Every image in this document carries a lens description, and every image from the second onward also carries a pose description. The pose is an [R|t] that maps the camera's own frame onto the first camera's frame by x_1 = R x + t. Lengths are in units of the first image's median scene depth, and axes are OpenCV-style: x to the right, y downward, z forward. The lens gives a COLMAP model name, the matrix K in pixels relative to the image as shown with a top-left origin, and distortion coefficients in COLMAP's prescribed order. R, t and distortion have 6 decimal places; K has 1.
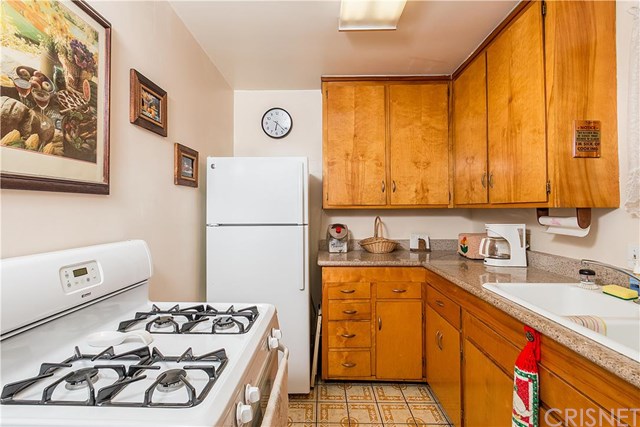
lens RADIAL K [[305.4, 0, 319.8], [0, 305.4, 199.1], [0, 0, 1]] dist [-0.000120, -0.000018]
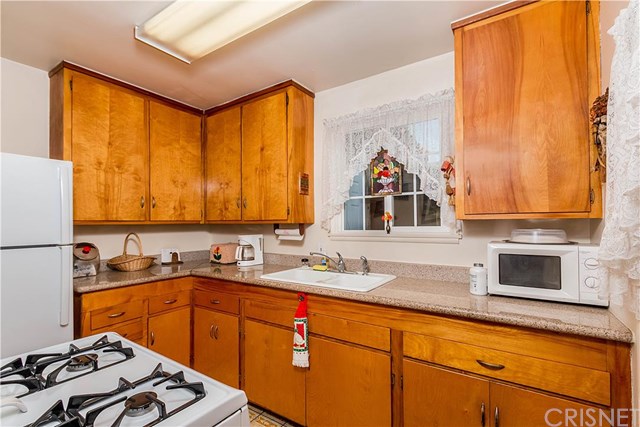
lens RADIAL K [[294.9, 0, 320.0], [0, 294.9, 213.5], [0, 0, 1]] dist [-0.000122, 0.000002]
pose [[0.537419, 0.026639, 0.842894, -0.334965], [-0.022158, 0.999602, -0.017464, -0.000506], [-0.843024, -0.009292, 0.537795, 0.010965]]
